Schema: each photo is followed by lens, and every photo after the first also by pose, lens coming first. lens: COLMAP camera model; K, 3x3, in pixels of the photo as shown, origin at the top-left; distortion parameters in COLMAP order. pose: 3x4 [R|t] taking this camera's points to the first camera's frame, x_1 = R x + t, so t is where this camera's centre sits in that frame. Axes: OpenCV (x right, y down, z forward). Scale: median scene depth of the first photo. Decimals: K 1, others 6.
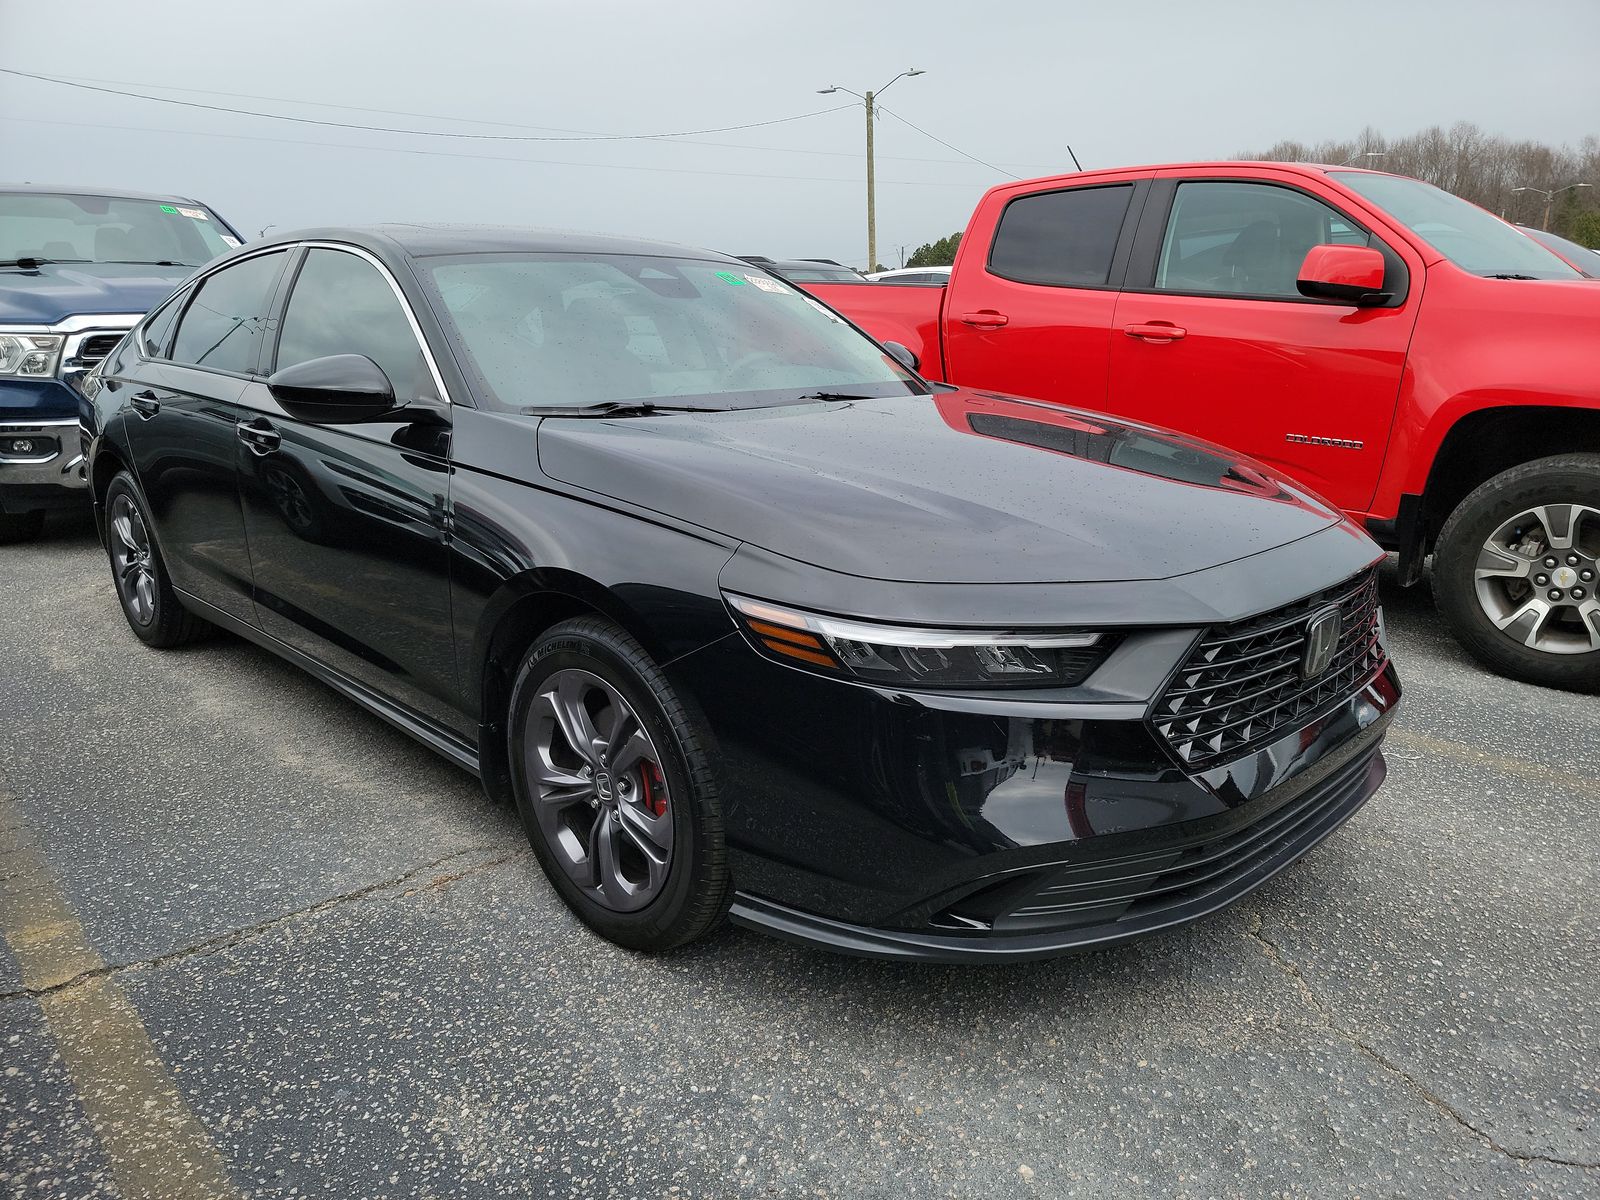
lens RADIAL K [[1131.7, 0, 800.0], [0, 1131.7, 600.0], [0, 0, 1]] dist [0.063310, -0.066007]
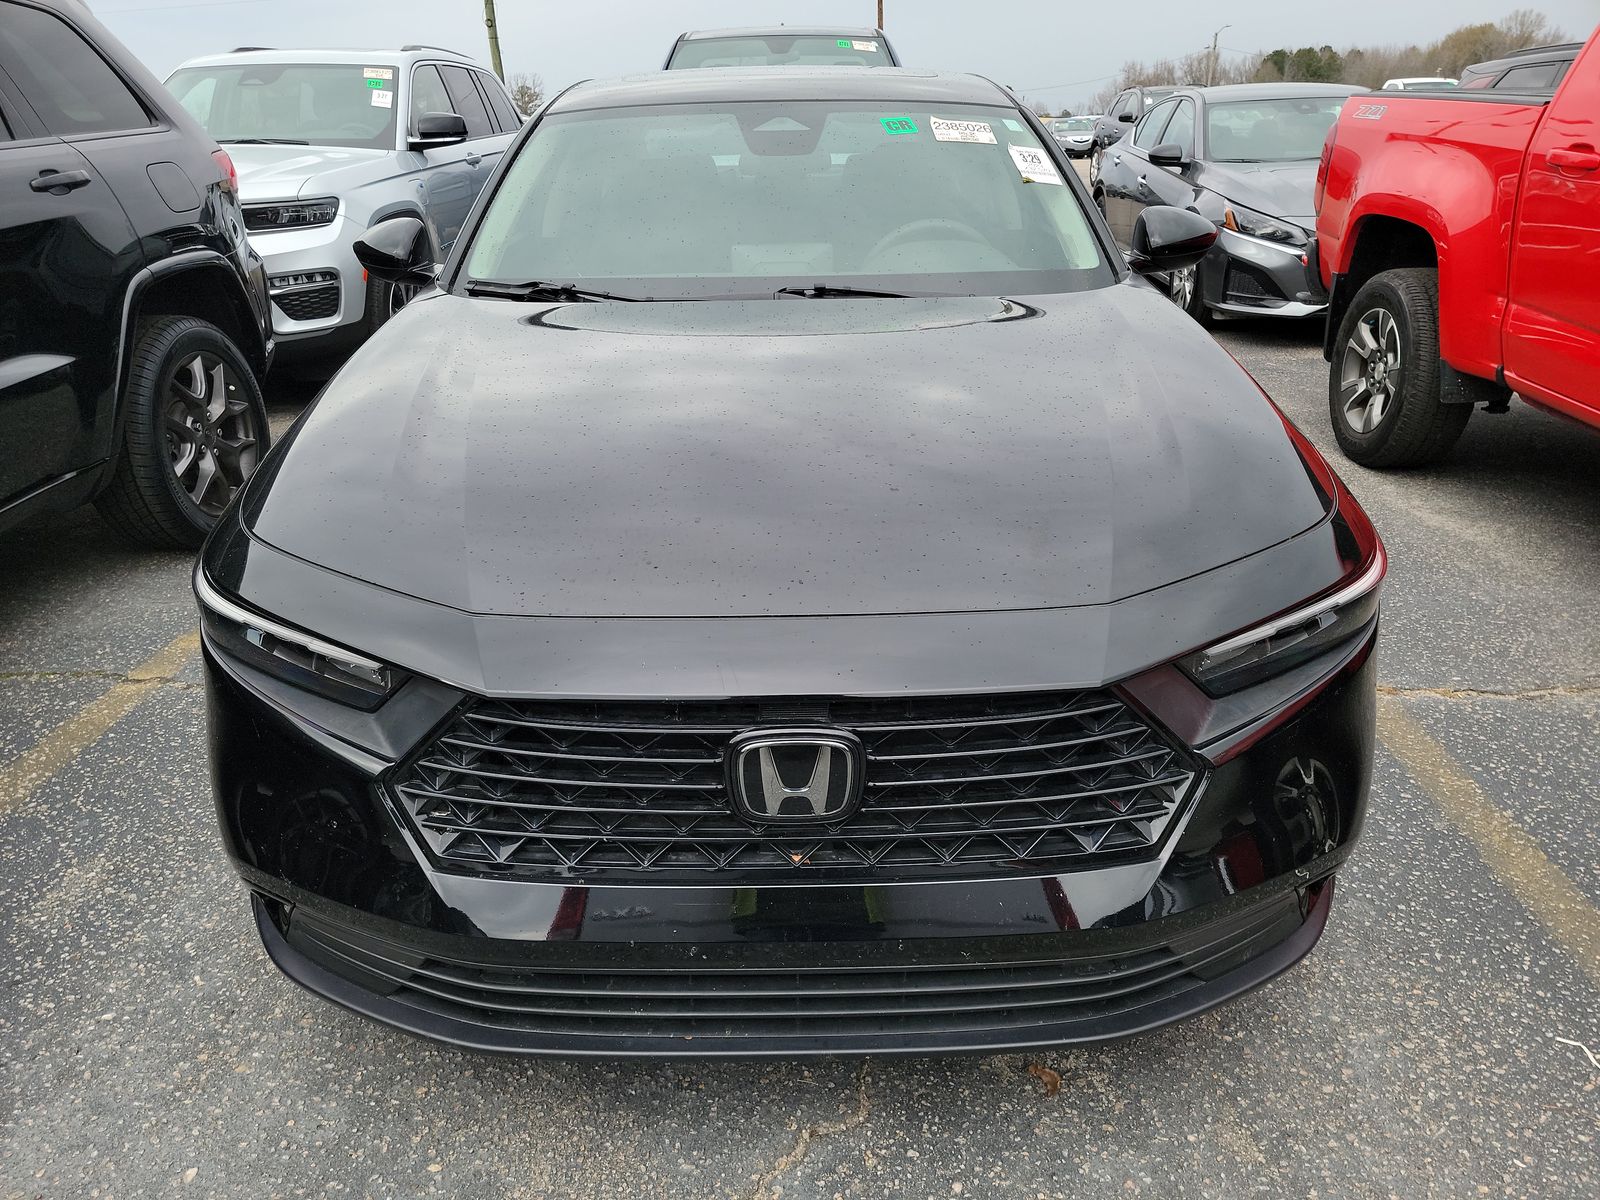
lens RADIAL K [[1131.7, 0, 800.0], [0, 1131.7, 600.0], [0, 0, 1]] dist [0.063310, -0.066007]
pose [[0.716219, 0.265782, -0.645284, 0.893505], [-0.162292, 0.962722, 0.216397, -0.210280], [0.678743, -0.050264, 0.732654, 0.574321]]
